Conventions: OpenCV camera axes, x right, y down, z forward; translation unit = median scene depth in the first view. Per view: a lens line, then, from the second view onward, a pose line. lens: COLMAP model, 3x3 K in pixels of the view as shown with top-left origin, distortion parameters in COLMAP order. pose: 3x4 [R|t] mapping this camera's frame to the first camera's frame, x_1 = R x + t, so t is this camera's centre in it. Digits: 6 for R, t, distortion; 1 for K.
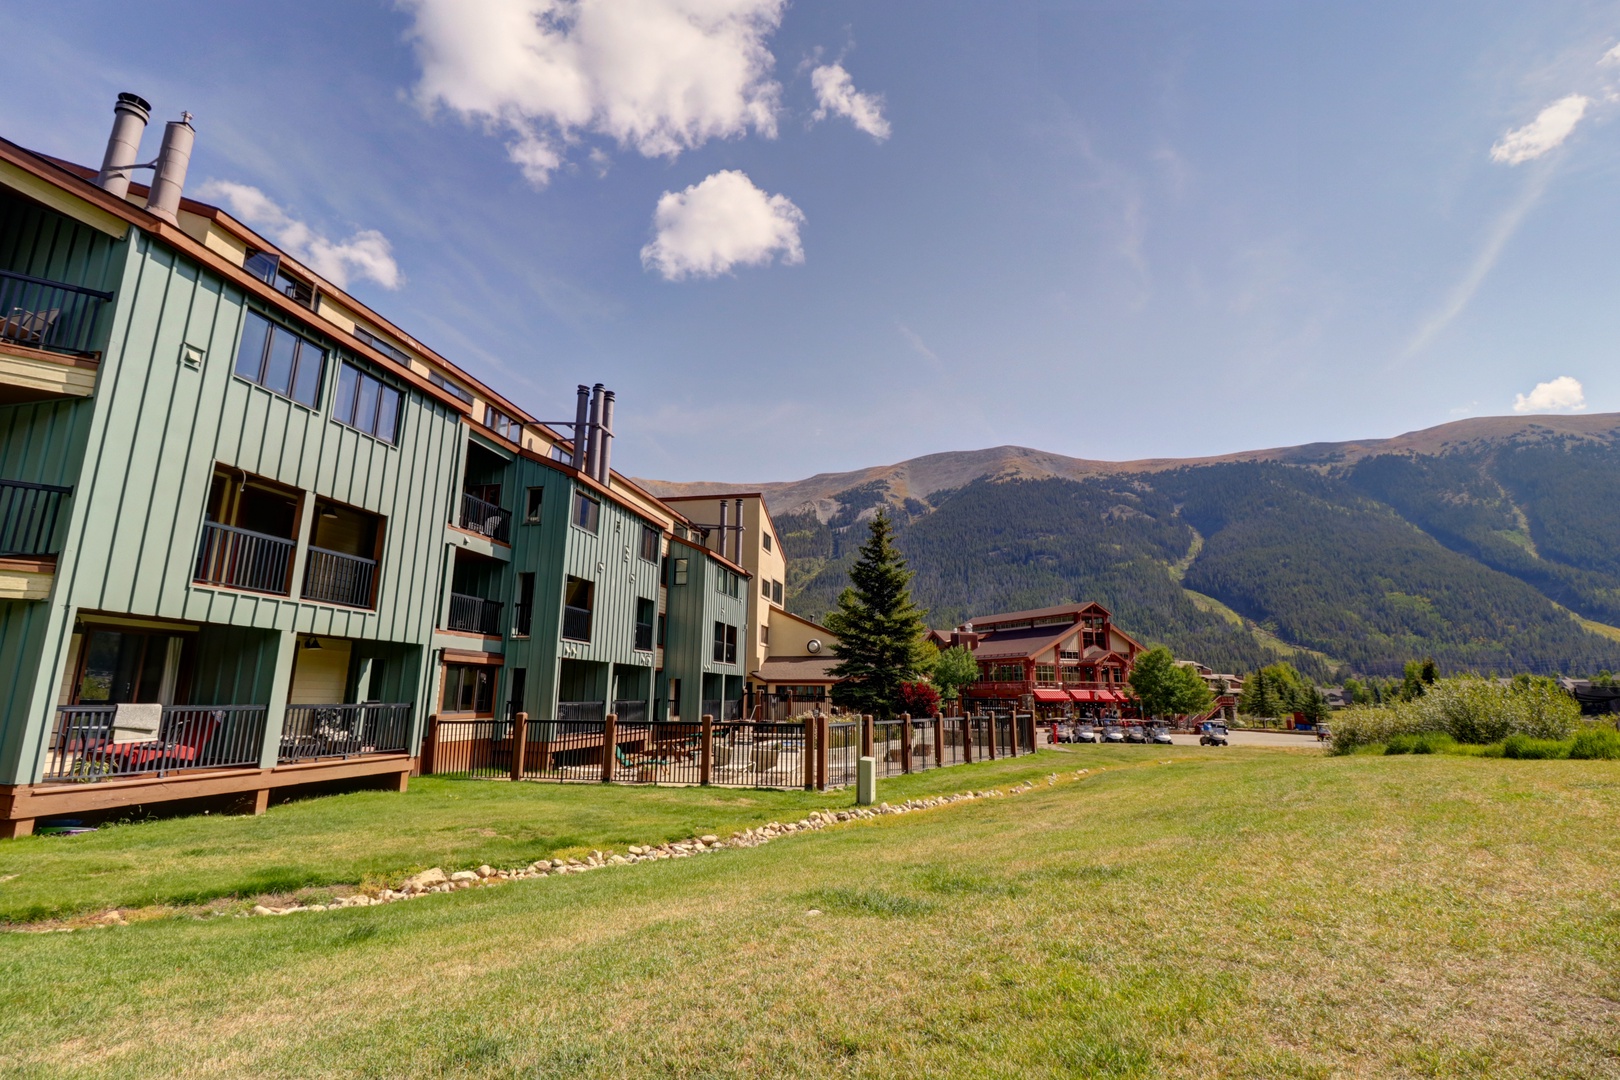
lens RADIAL K [[760.1, 0, 793.2], [0, 760.1, 525.8], [0, 0, 1]] dist [-0.001662, -0.005743]
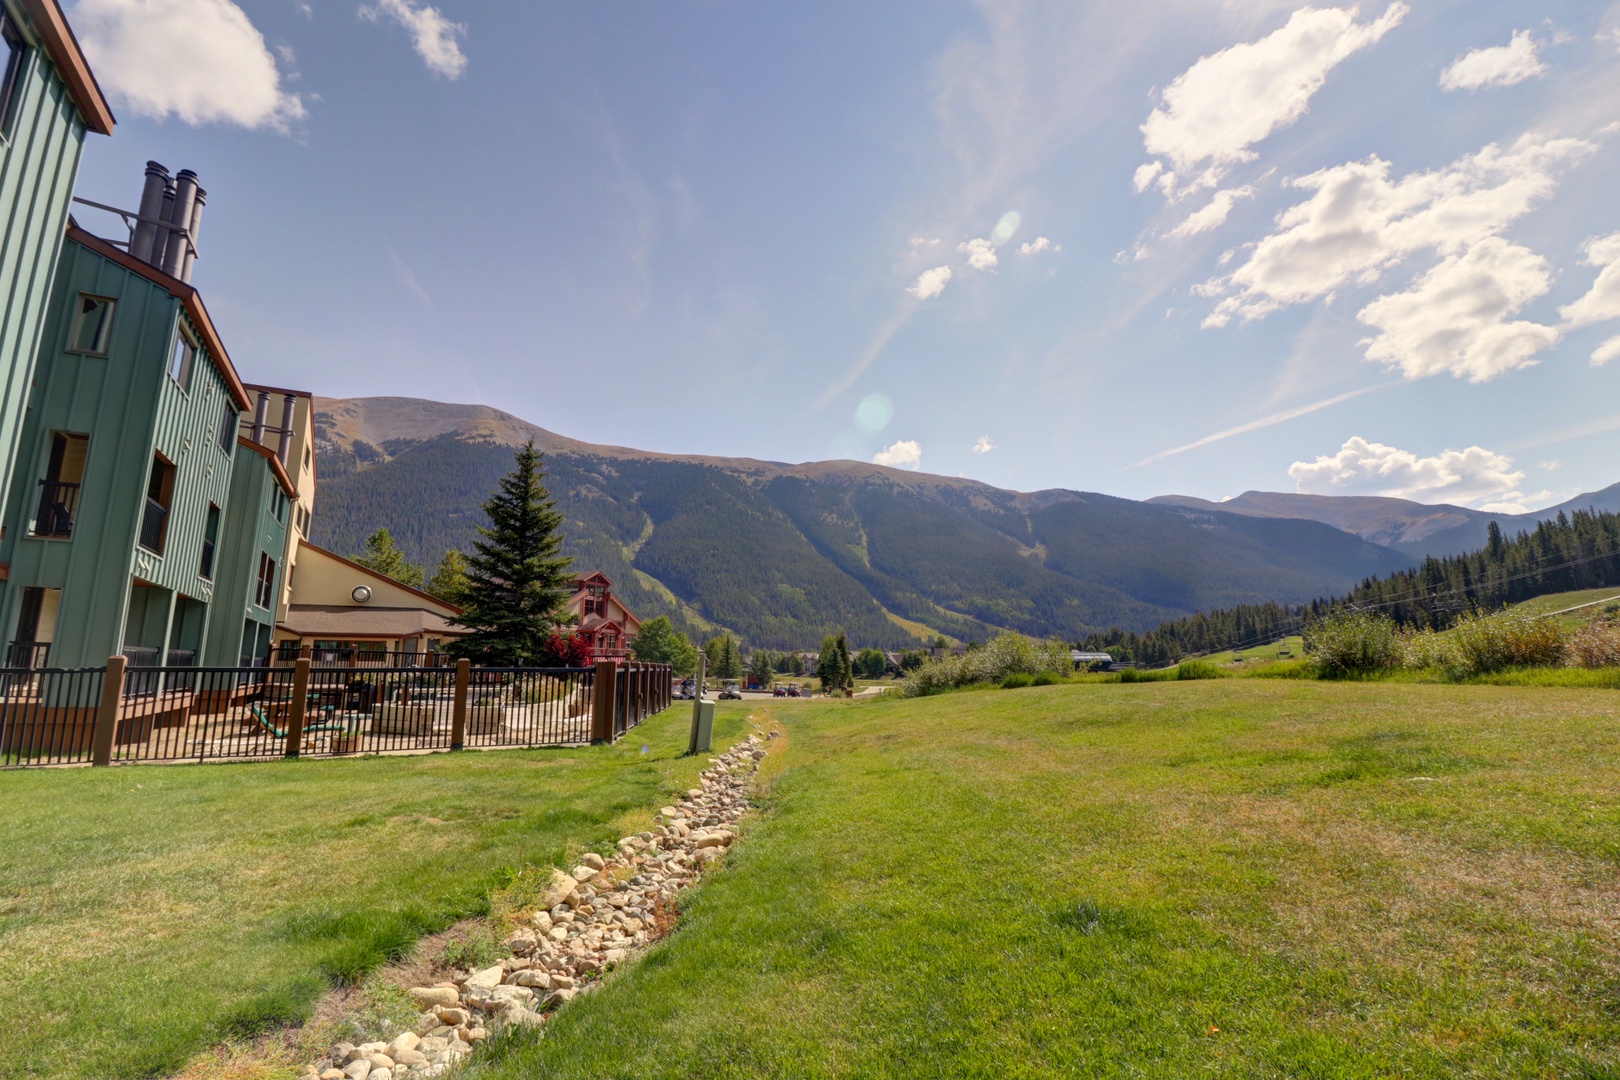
lens RADIAL K [[760.1, 0, 802.0], [0, 760.1, 529.9], [0, 0, 1]] dist [-0.001662, -0.005743]
pose [[0.763729, 0.110268, 0.636049, -0.059645], [-0.137656, 0.990459, -0.006421, 0.013451], [-0.630689, -0.082652, 0.771622, 0.034777]]
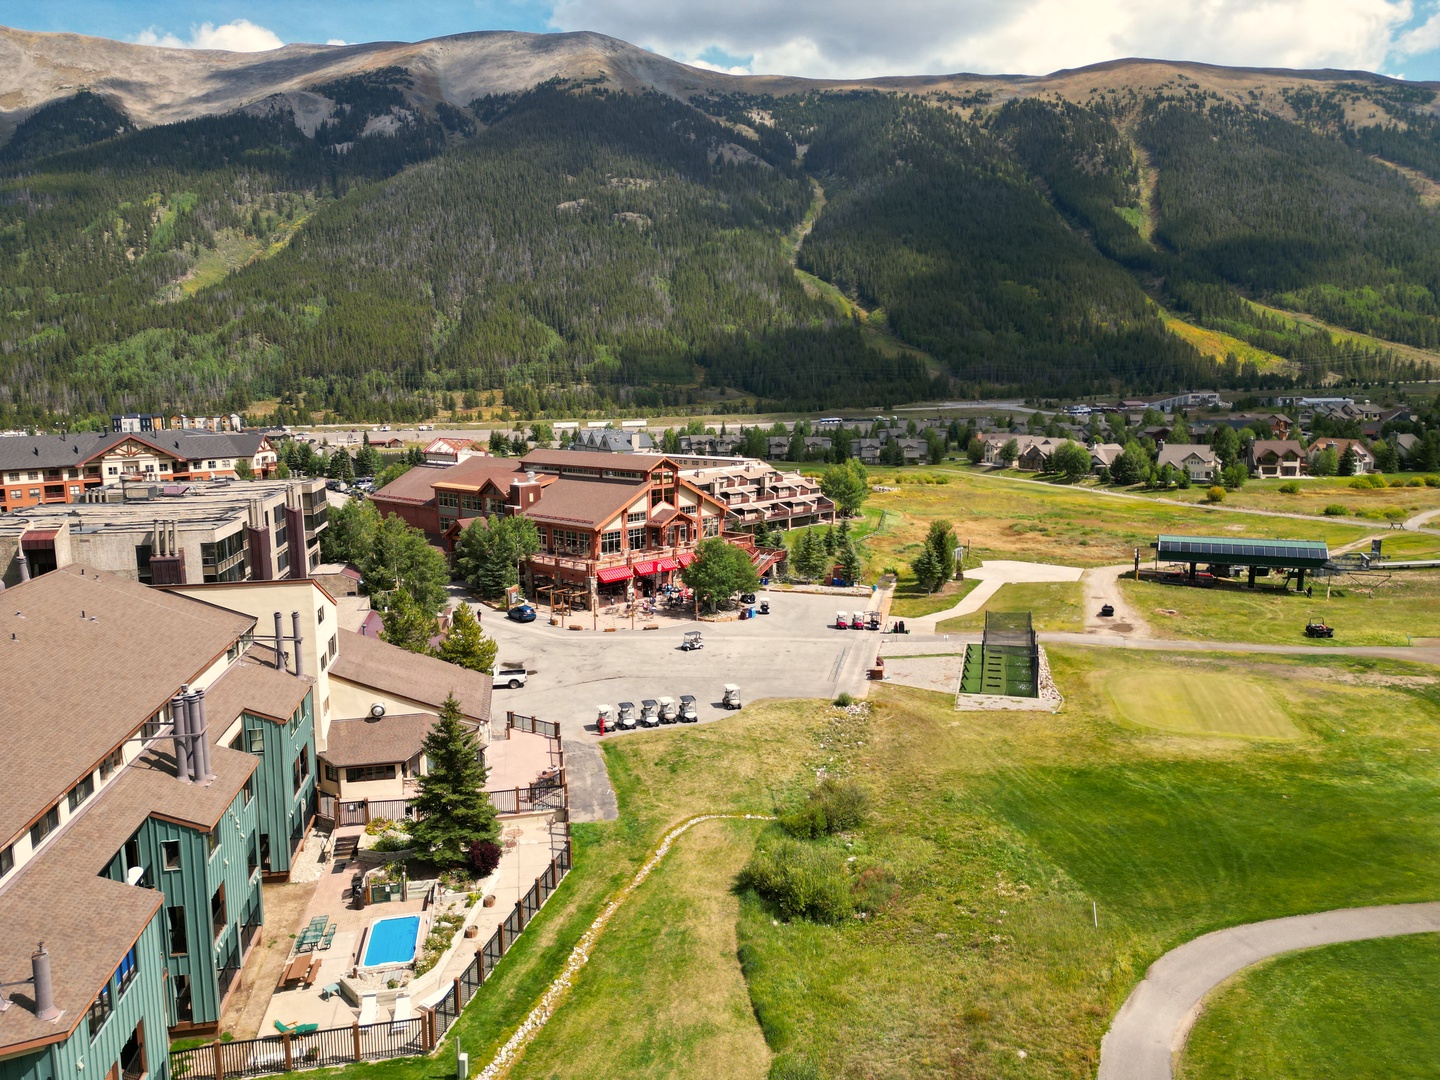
lens RADIAL K [[1023.6, 0, 717.3], [0, 1023.6, 543.2], [0, 0, 1]] dist [0.071669, -0.065632]
pose [[0.921615, -0.071298, 0.381500, -0.033706], [-0.072173, 0.934351, 0.348970, -0.256950], [-0.381336, -0.349150, 0.855966, -0.144635]]
